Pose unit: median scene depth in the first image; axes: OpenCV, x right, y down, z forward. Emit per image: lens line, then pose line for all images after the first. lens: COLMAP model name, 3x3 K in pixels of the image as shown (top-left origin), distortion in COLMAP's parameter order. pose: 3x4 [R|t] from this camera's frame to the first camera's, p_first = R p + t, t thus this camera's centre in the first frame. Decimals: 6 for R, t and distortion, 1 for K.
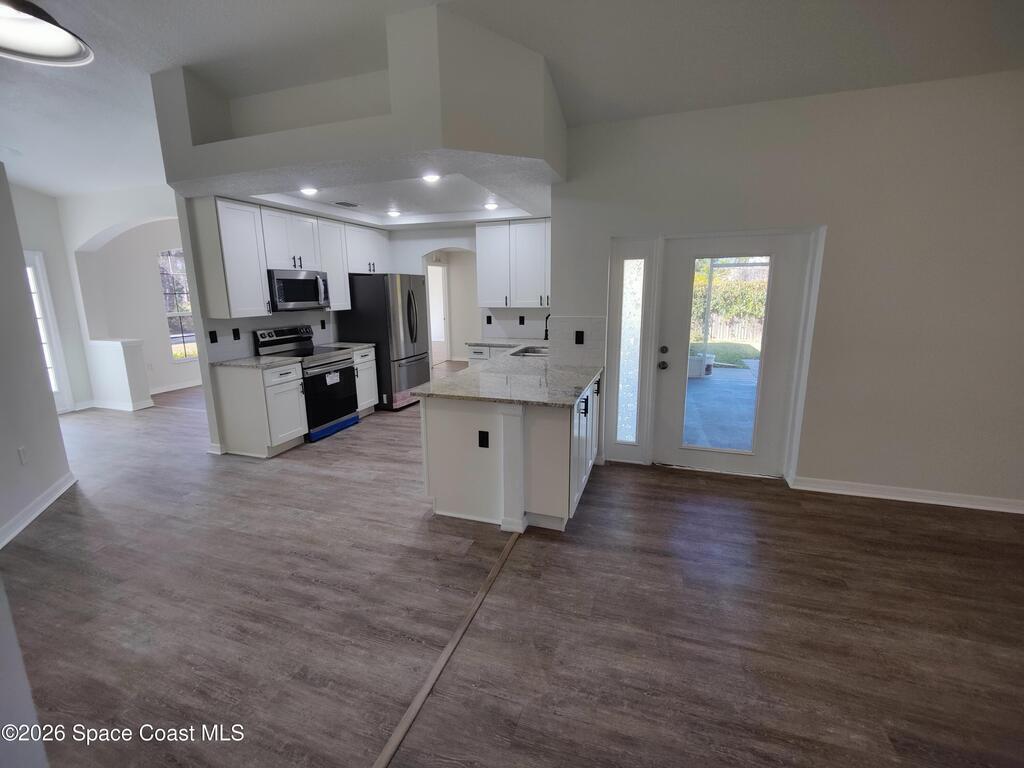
lens RADIAL K [[439.5, 0, 511.2], [0, 439.5, 376.9], [0, 0, 1]] dist [0.013152, -0.010968]
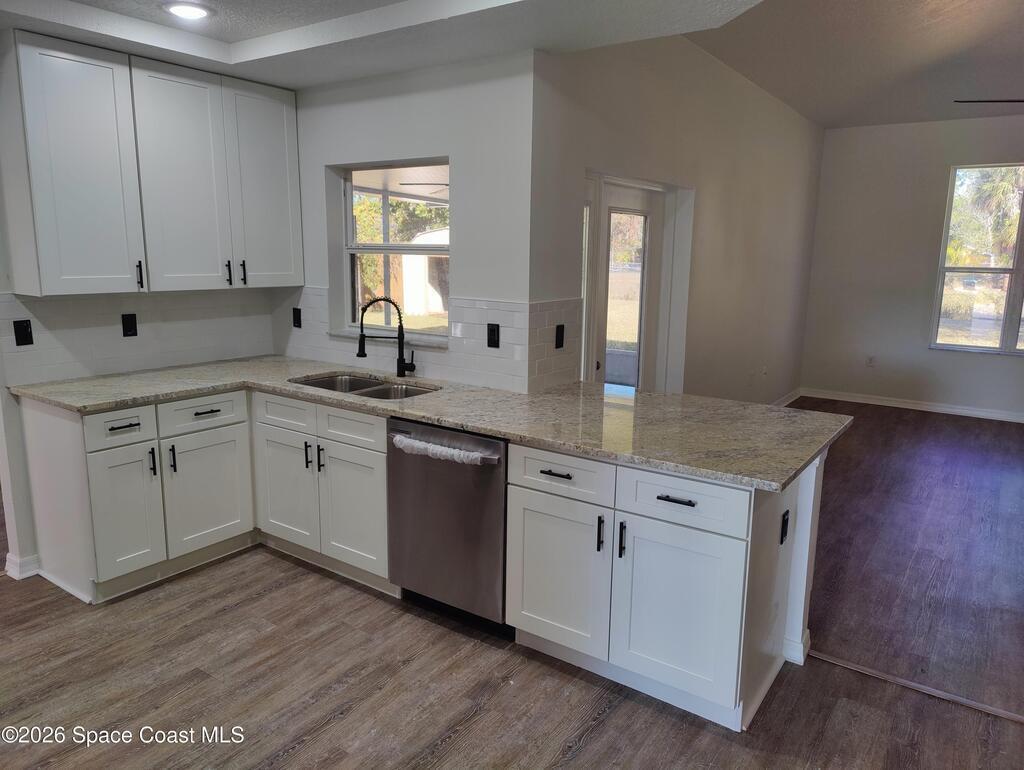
lens RADIAL K [[707.6, 0, 511.6], [0, 707.6, 386.0], [0, 0, 1]] dist [0.042124, -0.040723]
pose [[0.276752, -0.166186, 0.946462, -0.691925], [0.170404, 0.977810, 0.121863, -0.139771], [-0.945712, 0.127555, 0.298929, 0.740500]]
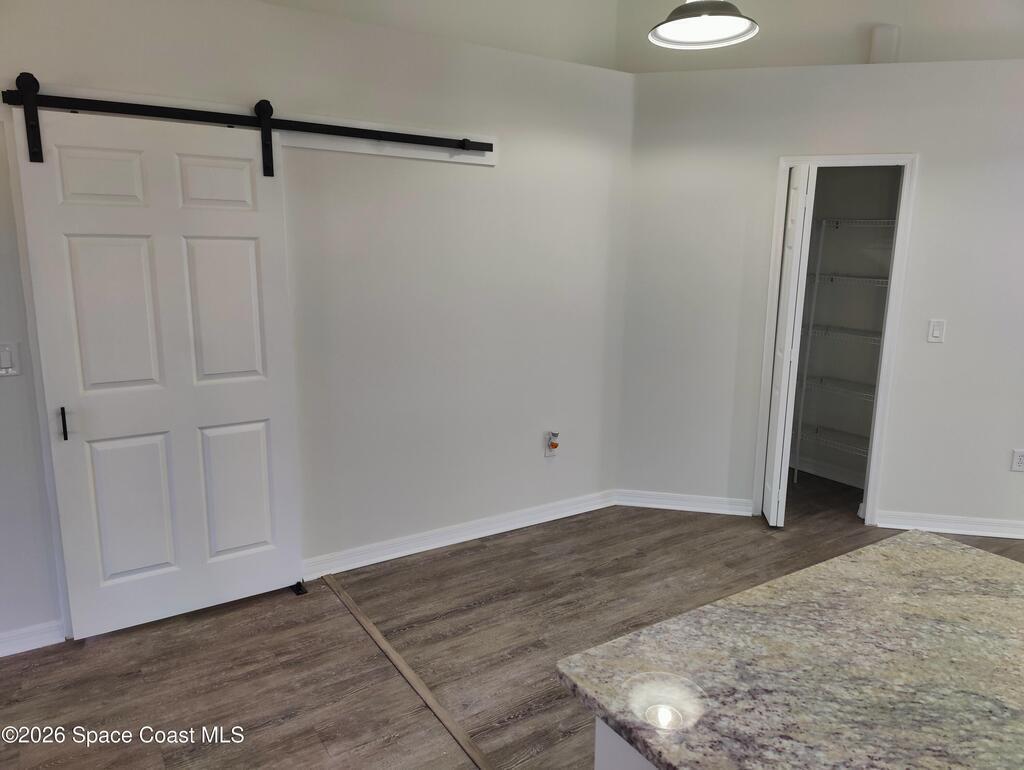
lens RADIAL K [[707.6, 0, 514.9], [0, 707.6, 383.1], [0, 0, 1]] dist [0.042124, -0.040723]
pose [[-0.615391, 0.153611, -0.773109, 0.307916], [-0.159962, 0.936078, 0.313321, -0.157746], [0.771820, 0.316483, -0.551482, 0.743364]]
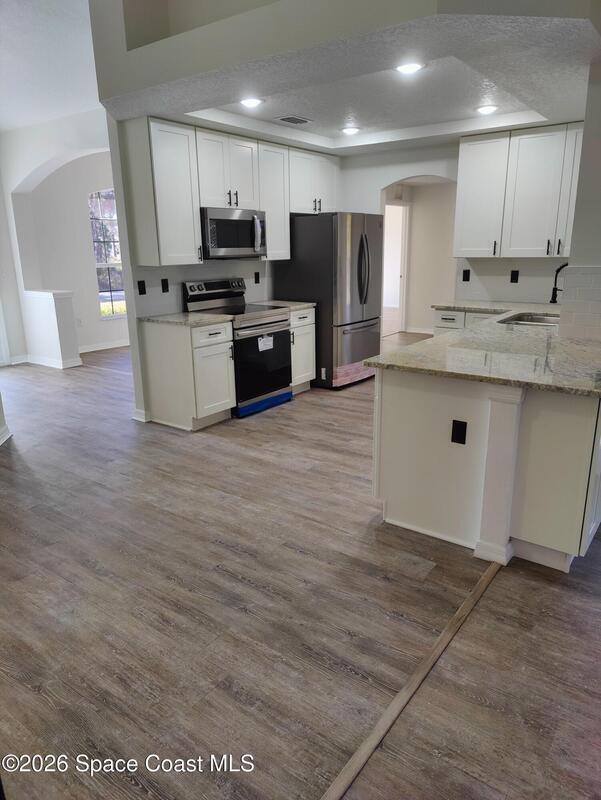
lens RADIAL K [[555.2, 0, 306.3], [0, 555.2, 400.7], [0, 0, 1]] dist [0.039952, -0.041354]
pose [[0.954264, 0.080257, -0.287991, -0.030565], [-0.057102, 0.994488, 0.087935, 0.016771], [0.293461, -0.067468, 0.953587, 0.031120]]
